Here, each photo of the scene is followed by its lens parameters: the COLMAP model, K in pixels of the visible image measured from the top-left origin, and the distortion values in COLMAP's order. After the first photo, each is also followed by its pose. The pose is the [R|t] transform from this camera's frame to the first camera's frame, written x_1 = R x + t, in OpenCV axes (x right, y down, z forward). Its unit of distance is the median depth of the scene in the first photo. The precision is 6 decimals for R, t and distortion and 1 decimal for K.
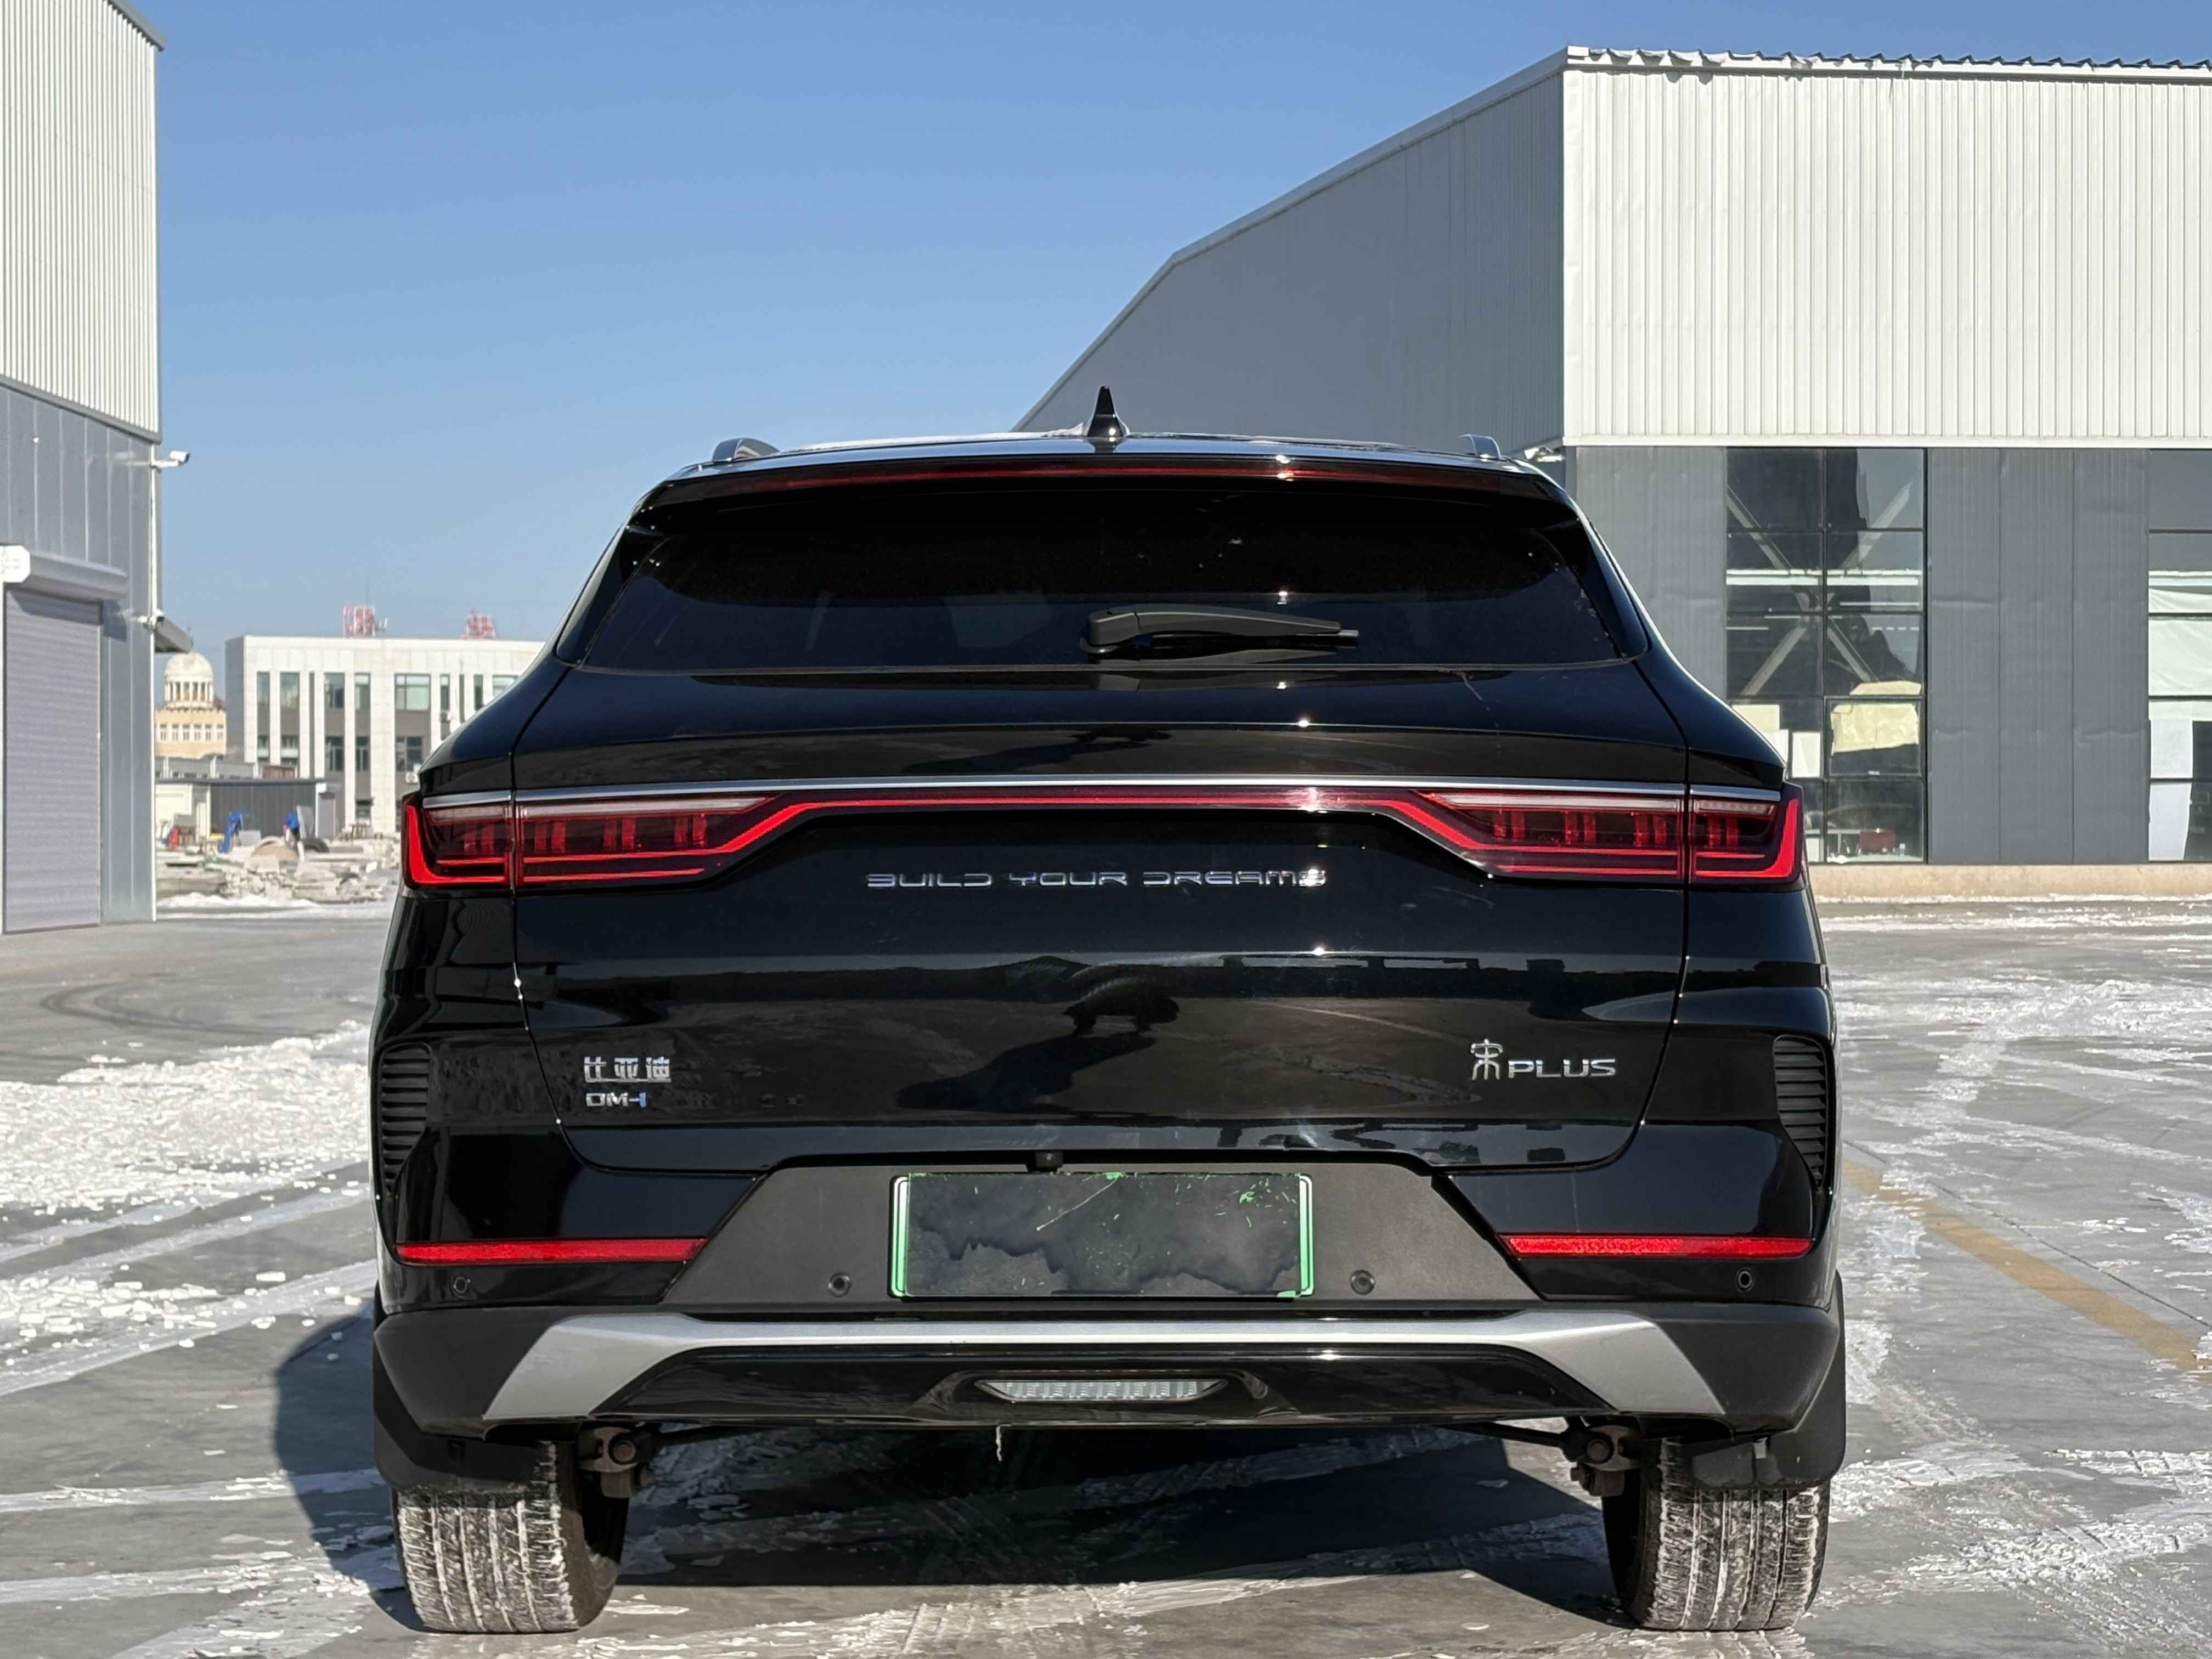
lens RADIAL K [[4118.0, 0, 1106.0], [0, 4118.0, 829.5], [0, 0, 1]] dist [0.059752, -0.321588]
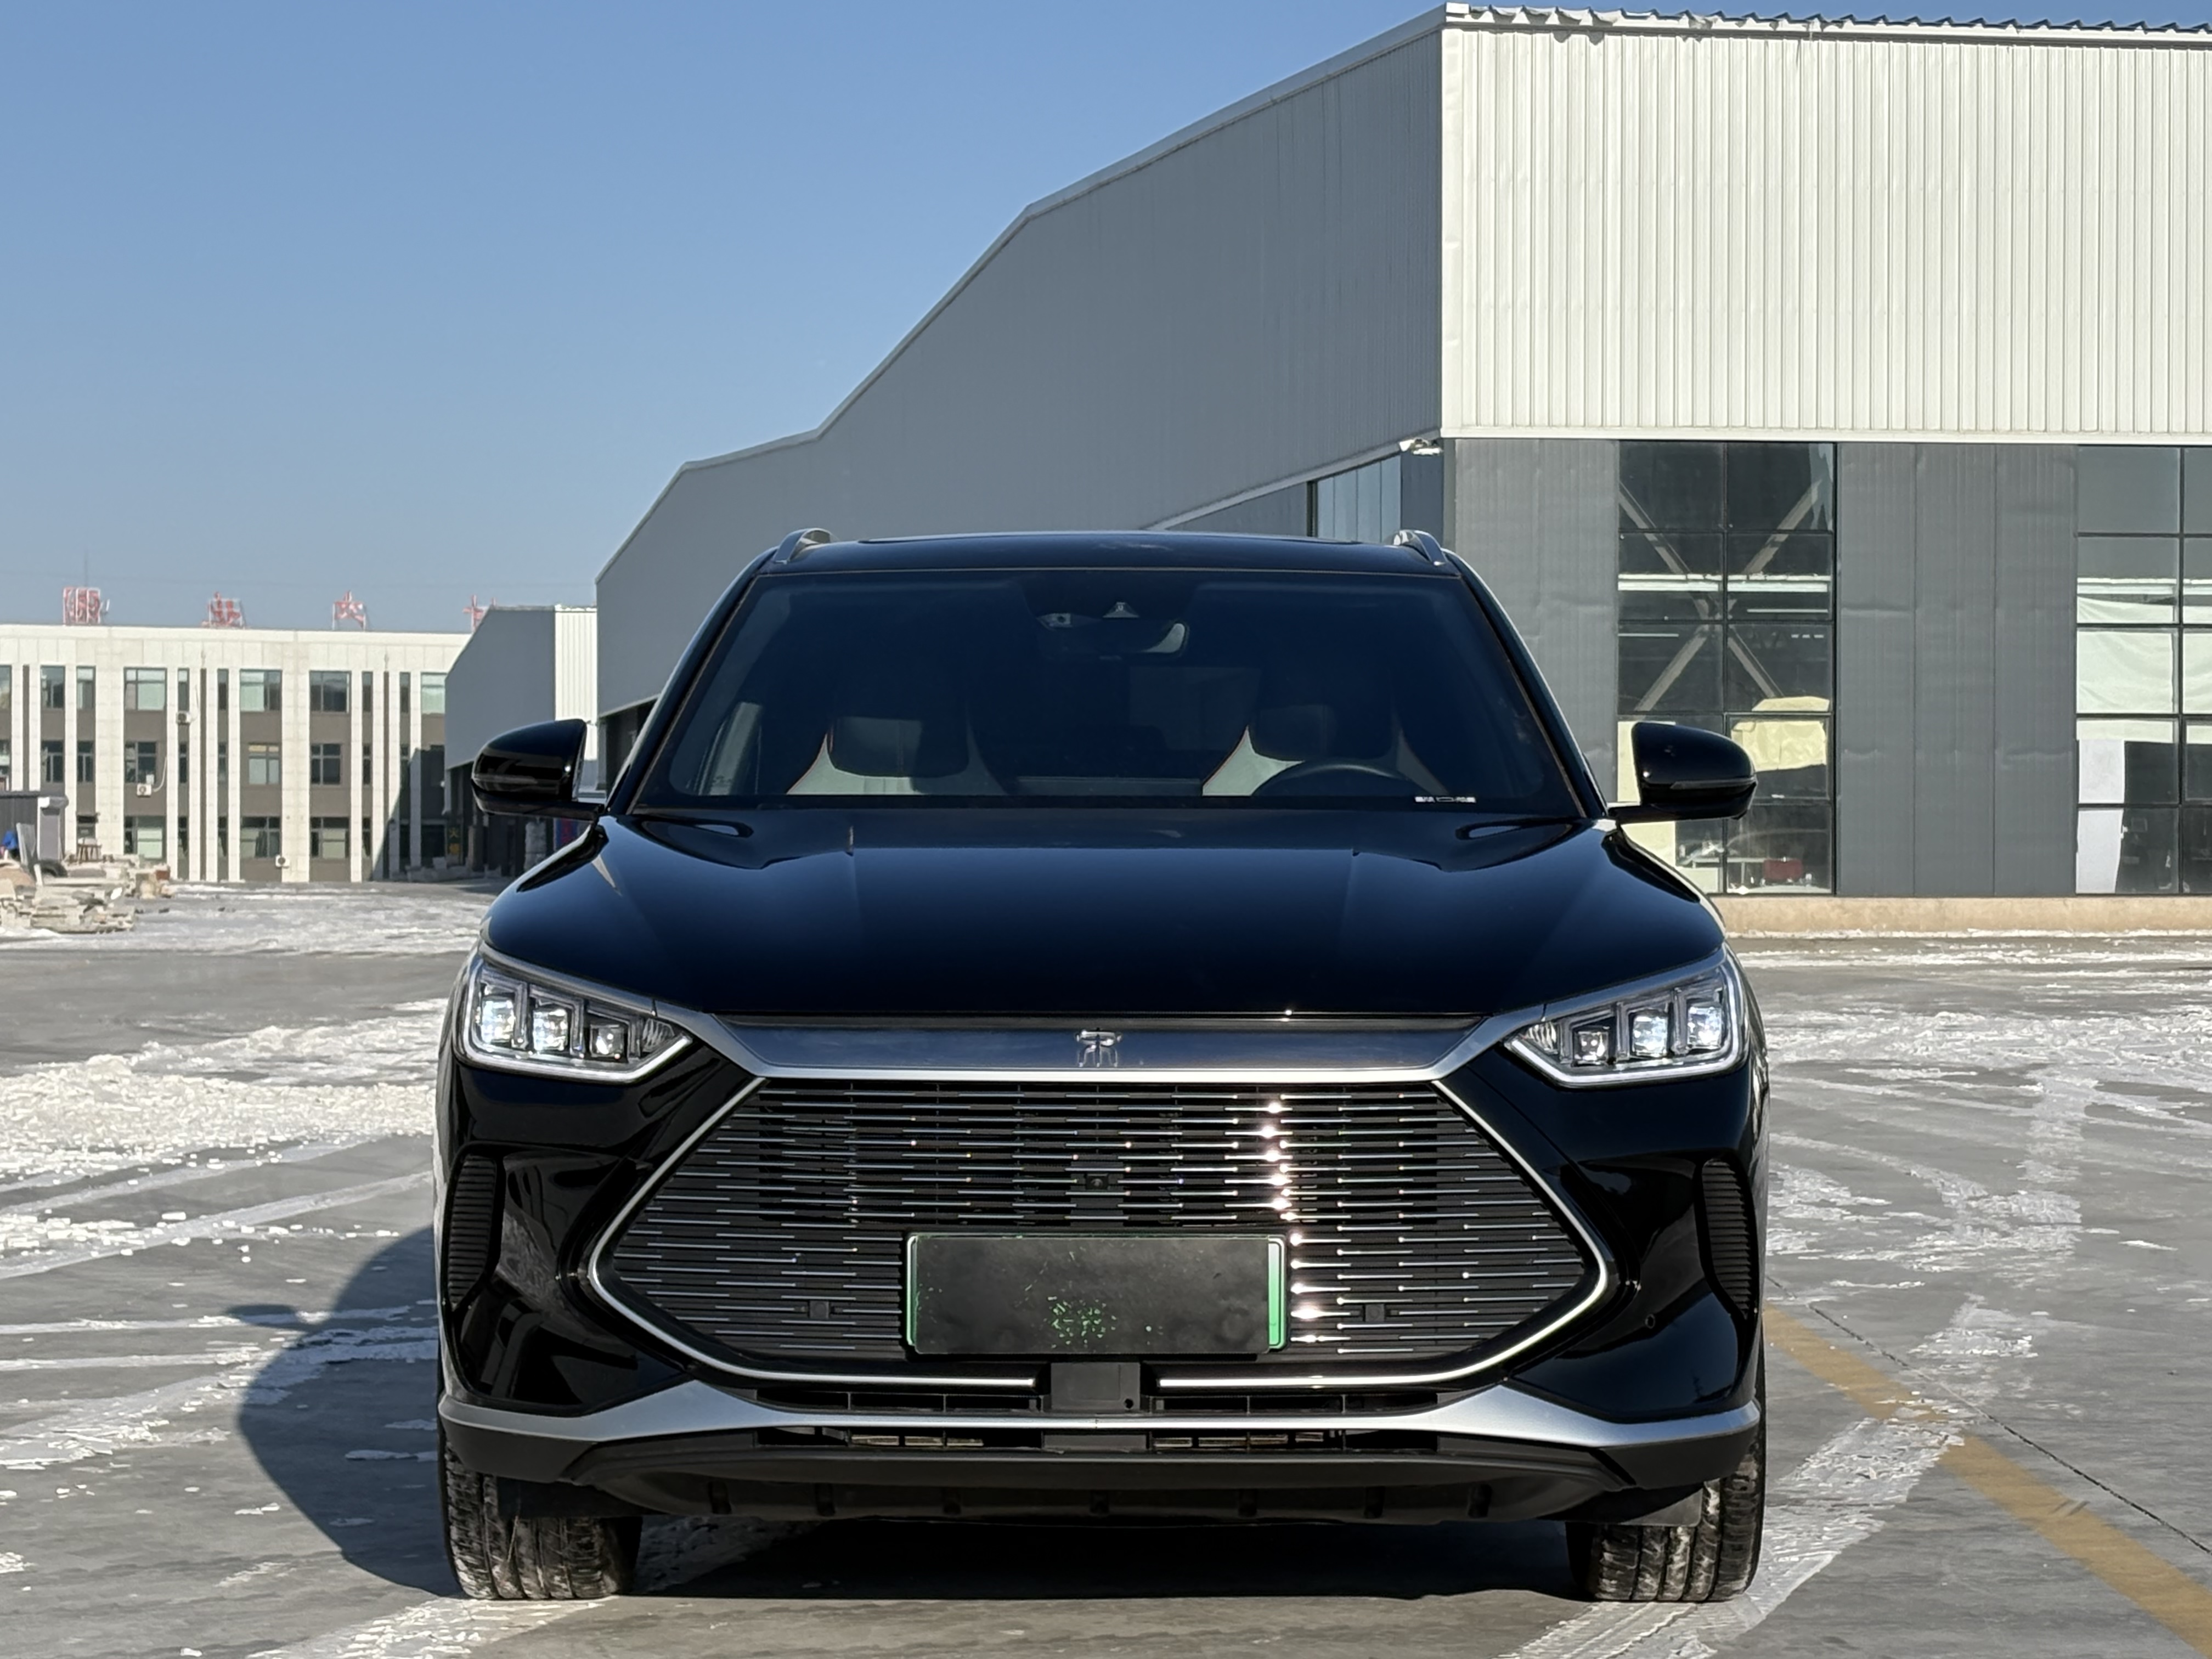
lens RADIAL K [[5214.2, 0, 1106.0], [0, 5214.2, 829.5], [0, 0, 1]] dist [0.106288, -0.252192]
pose [[0.999735, 0.004542, 0.022557, 0.010776], [-0.004430, 0.999978, -0.005004, 0.000145], [-0.022579, 0.004903, 0.999733, -0.157528]]
